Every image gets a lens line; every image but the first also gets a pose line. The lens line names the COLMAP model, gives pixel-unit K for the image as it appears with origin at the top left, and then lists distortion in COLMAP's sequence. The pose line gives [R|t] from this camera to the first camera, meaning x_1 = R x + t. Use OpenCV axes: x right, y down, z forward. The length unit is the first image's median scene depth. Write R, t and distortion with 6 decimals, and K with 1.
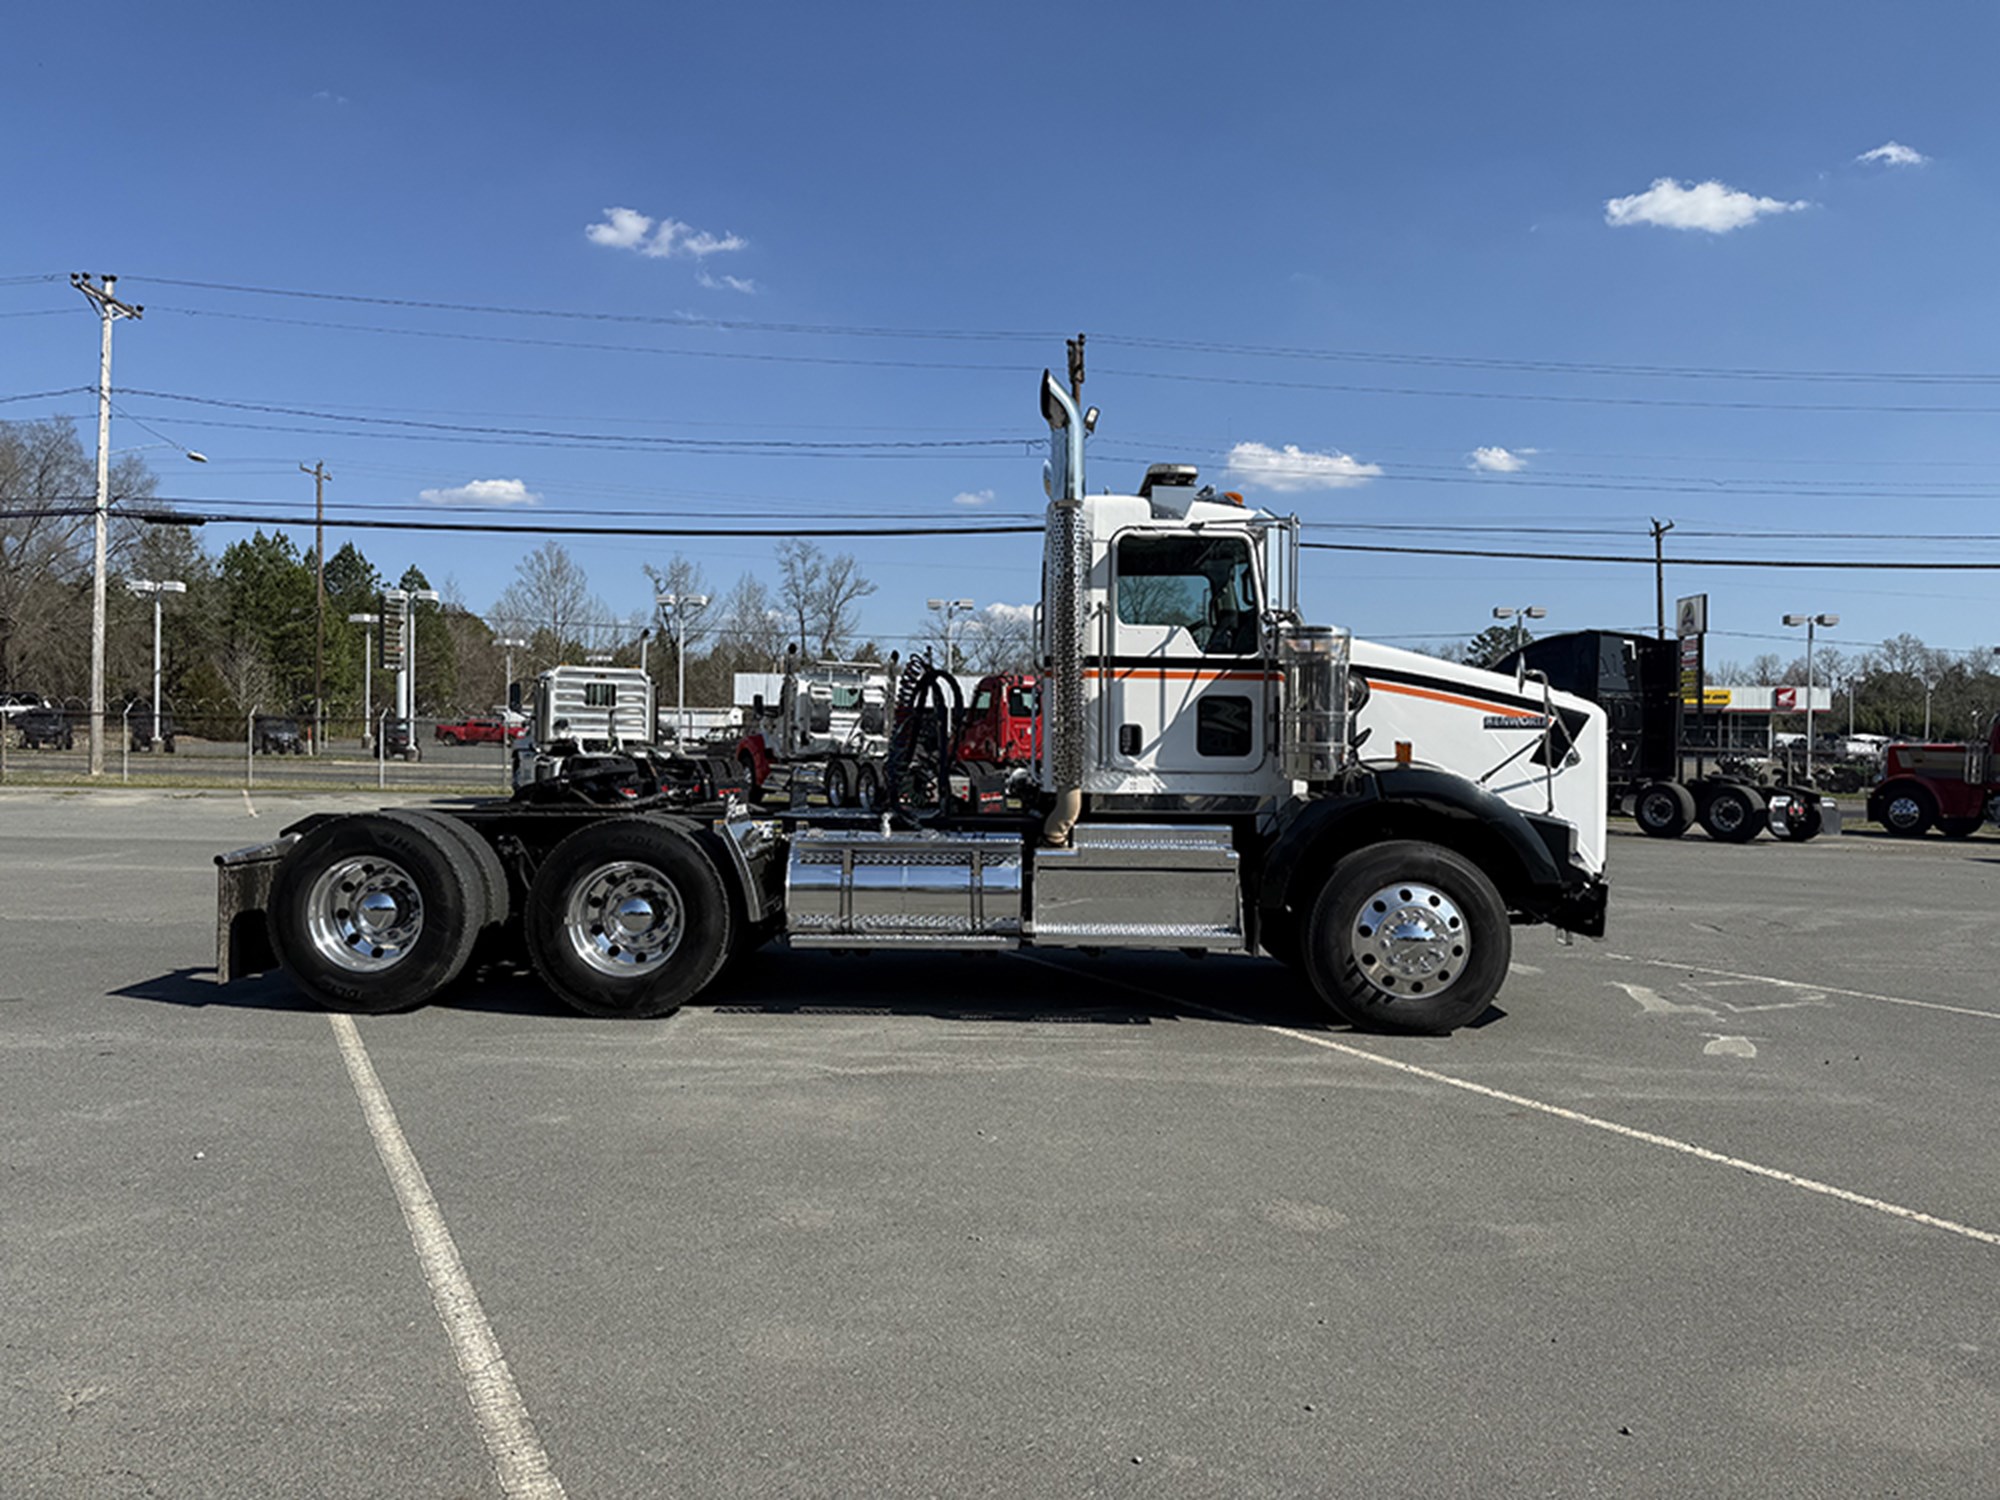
lens RADIAL K [[1413.1, 0, 997.8], [0, 1413.1, 774.1], [0, 0, 1]] dist [0.053586, -0.052892]
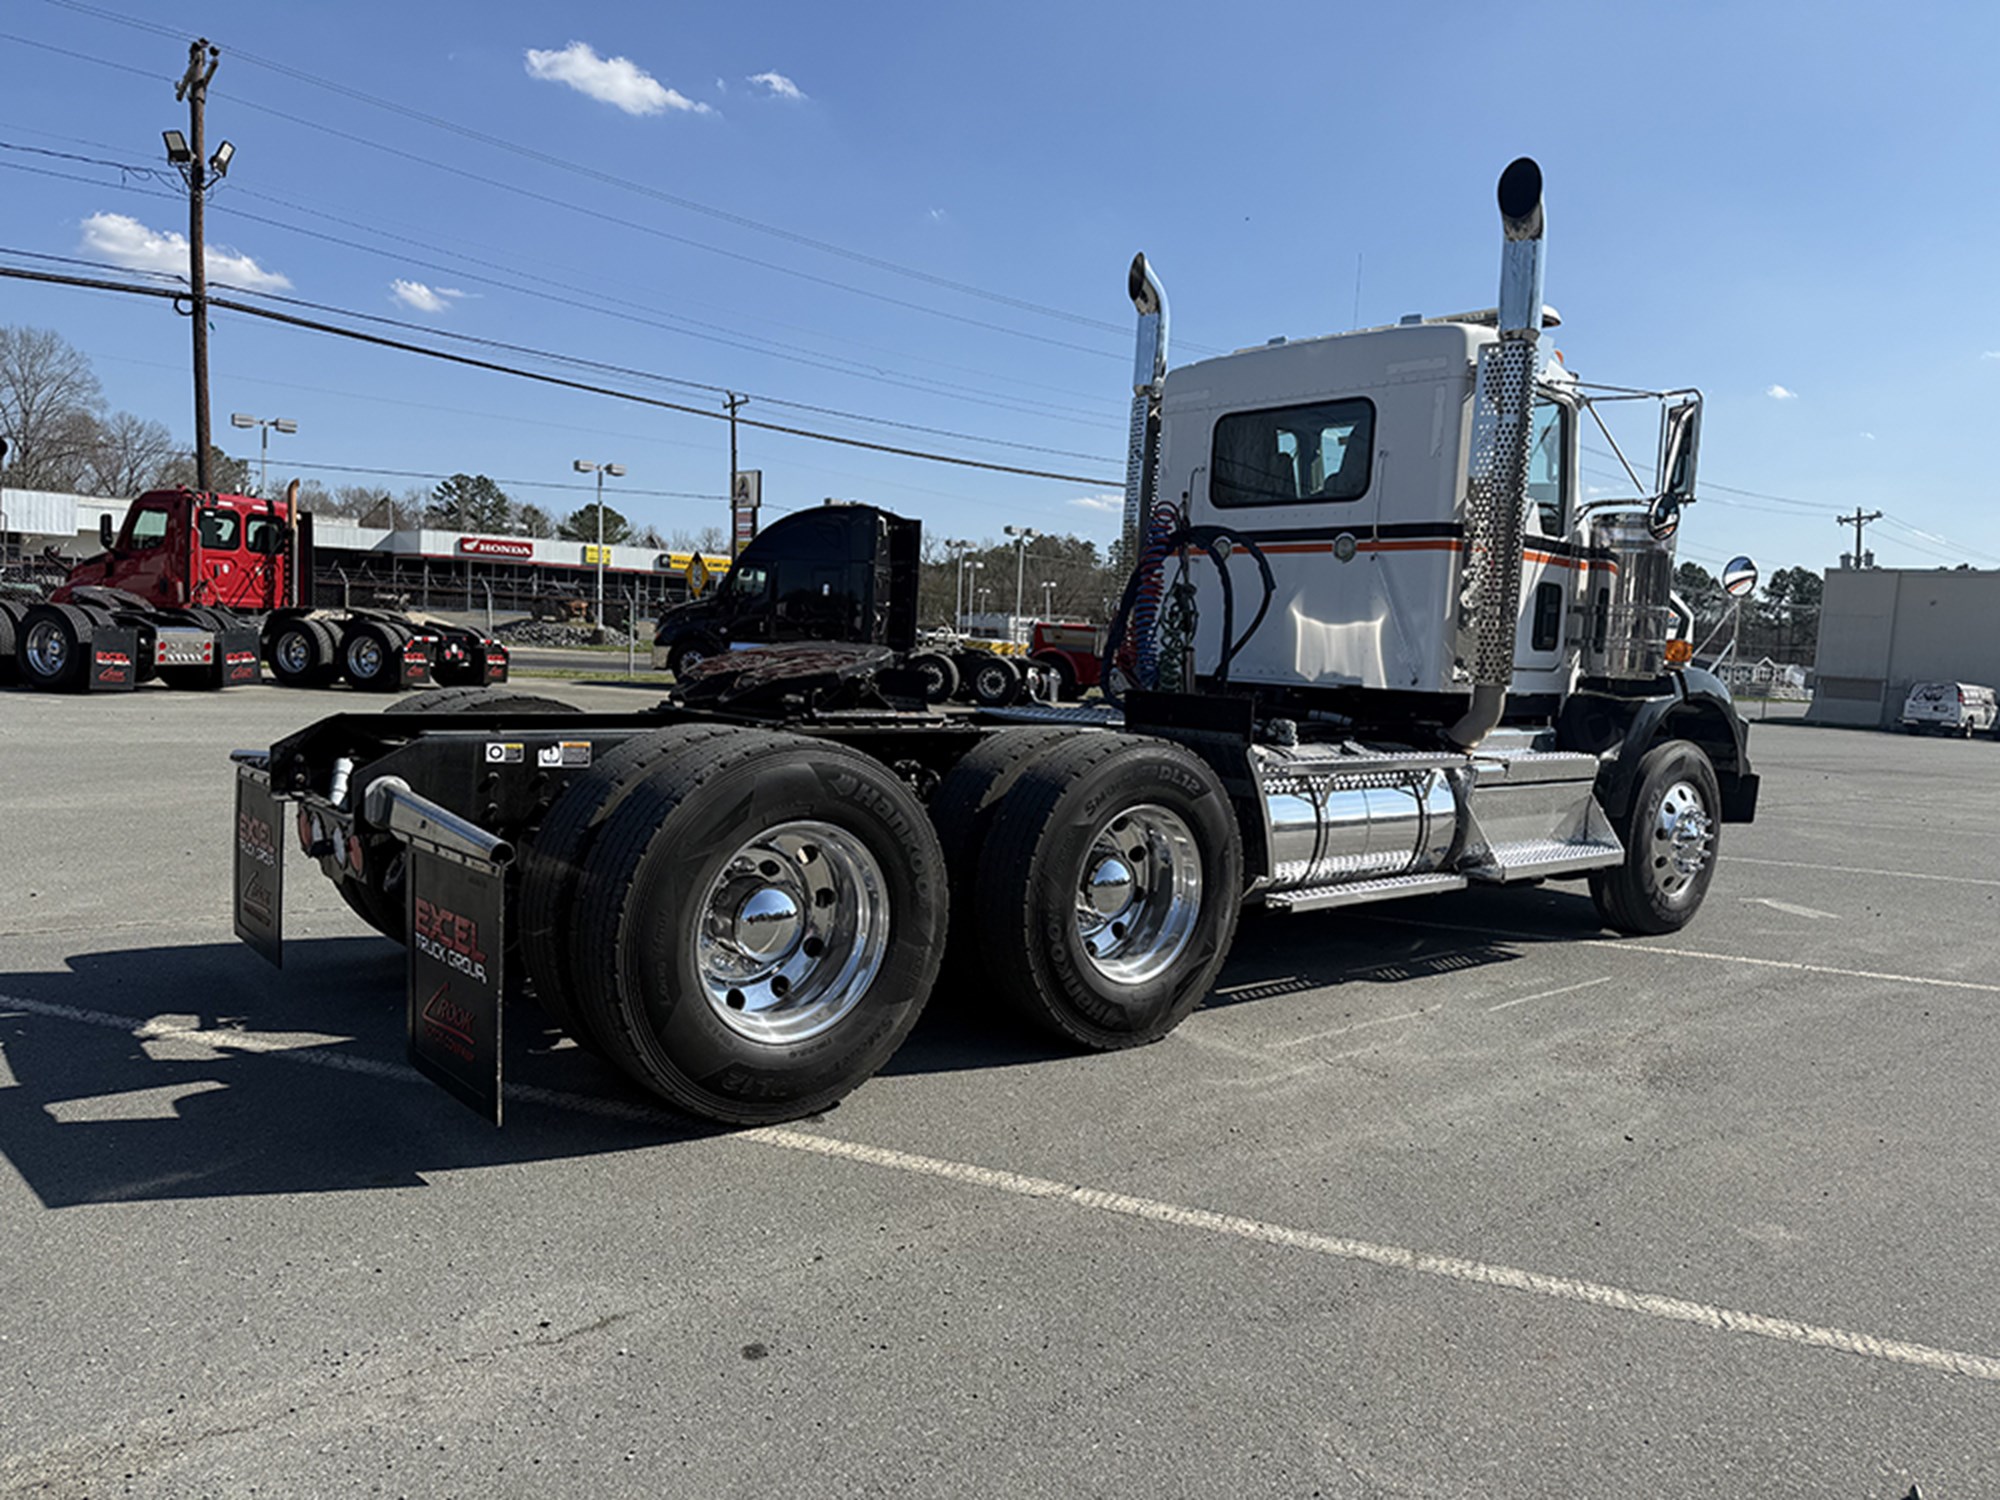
lens RADIAL K [[1422.1, 0, 1003.5], [0, 1422.1, 738.5], [0, 0, 1]] dist [0.074118, -0.050324]
pose [[0.747209, -0.023789, 0.664164, -0.183395], [-0.027006, 0.997447, 0.066109, -0.002123], [-0.664041, -0.067334, 0.744658, 0.140309]]
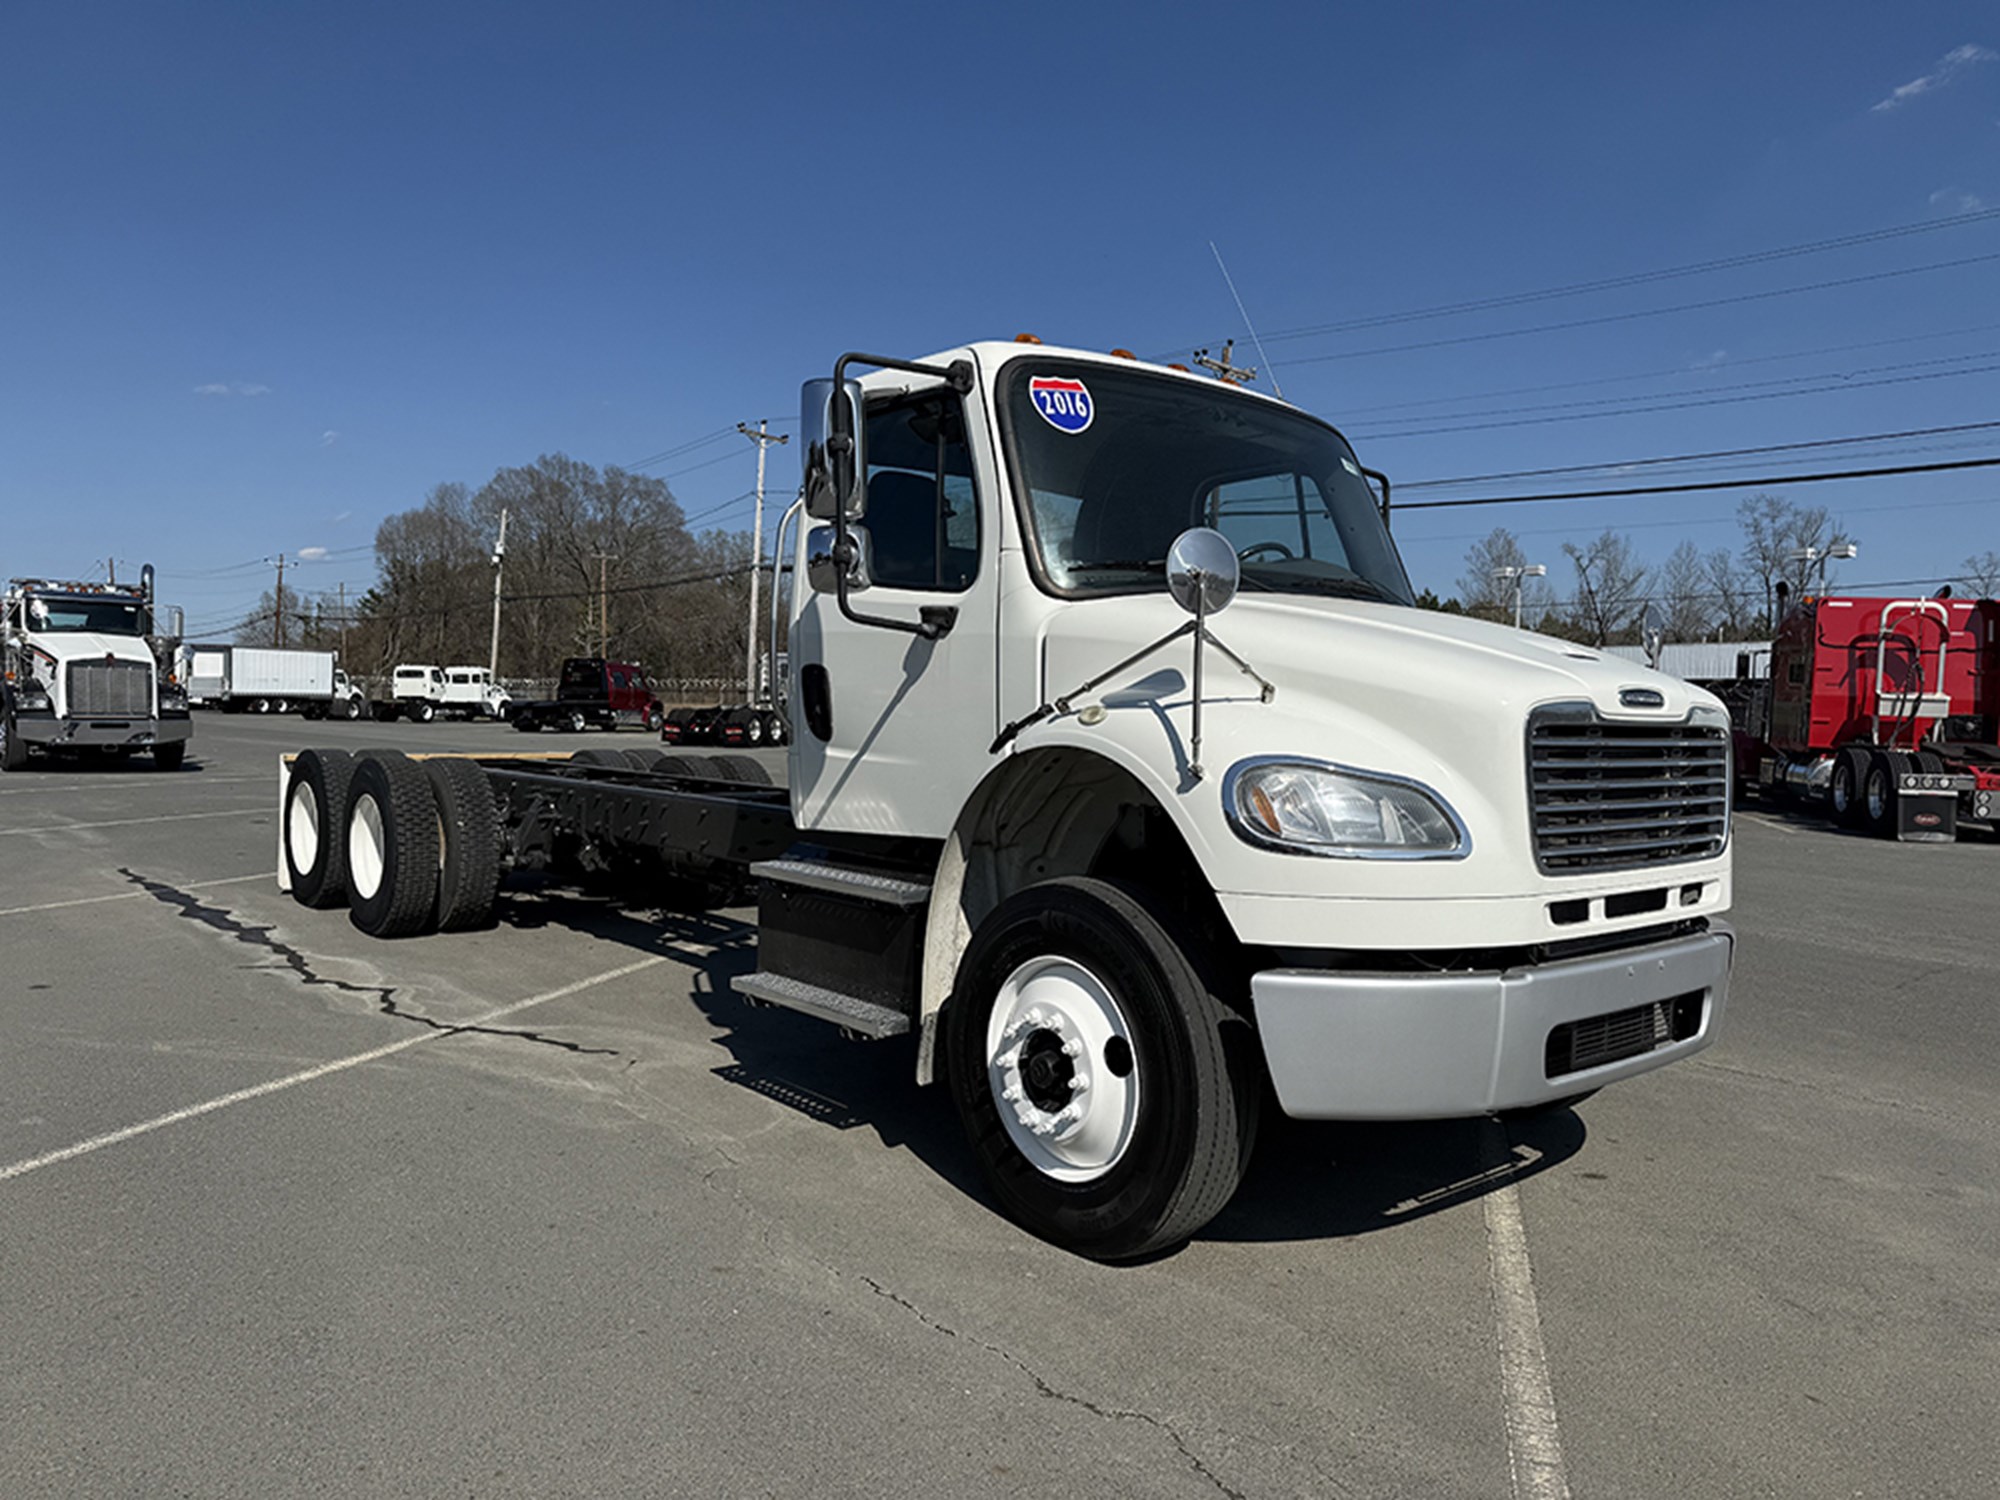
lens RADIAL K [[1413.1, 0, 997.8], [0, 1413.1, 774.1], [0, 0, 1]] dist [0.053586, -0.052892]
pose [[0.699362, 0.028898, -0.714183, 0.869808], [-0.022553, 0.999577, 0.018361, 0.019273], [0.714411, 0.003266, 0.699718, 0.115889]]
